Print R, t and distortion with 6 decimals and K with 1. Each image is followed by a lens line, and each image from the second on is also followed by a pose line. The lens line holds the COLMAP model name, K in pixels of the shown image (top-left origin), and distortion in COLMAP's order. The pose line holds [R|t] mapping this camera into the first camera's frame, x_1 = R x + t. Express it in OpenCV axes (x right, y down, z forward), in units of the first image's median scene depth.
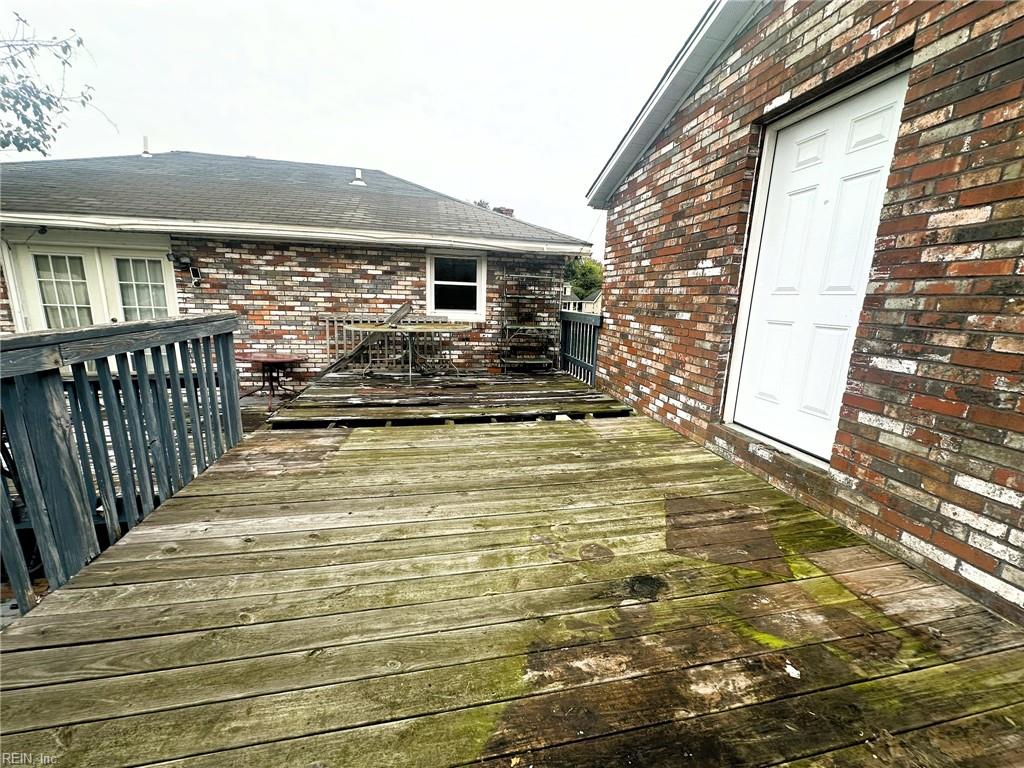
lens RADIAL K [[405.6, 0, 512.0], [0, 405.6, 384.0], [0, 0, 1]] dist [-0.002545, 0.000970]
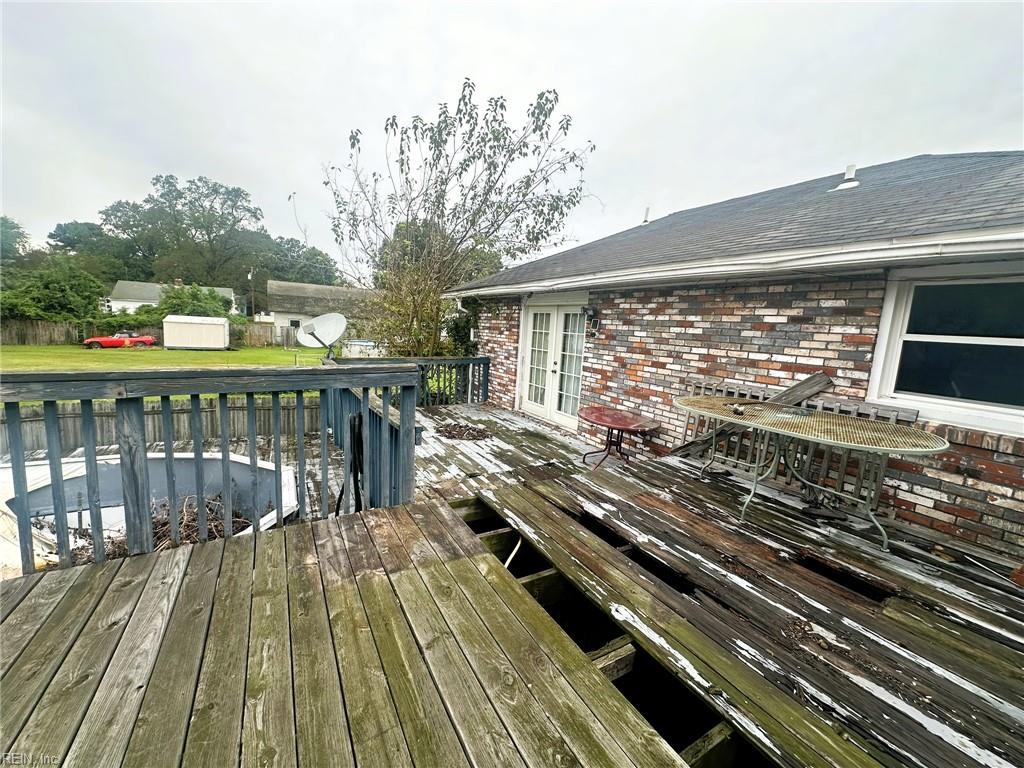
lens RADIAL K [[405.6, 0, 512.0], [0, 405.6, 384.0], [0, 0, 1]] dist [-0.002545, 0.000970]
pose [[0.325842, 0.123992, -0.937258, 0.122833], [-0.237195, 0.970377, 0.045912, -0.116336], [0.915186, 0.207353, 0.345600, 0.450957]]
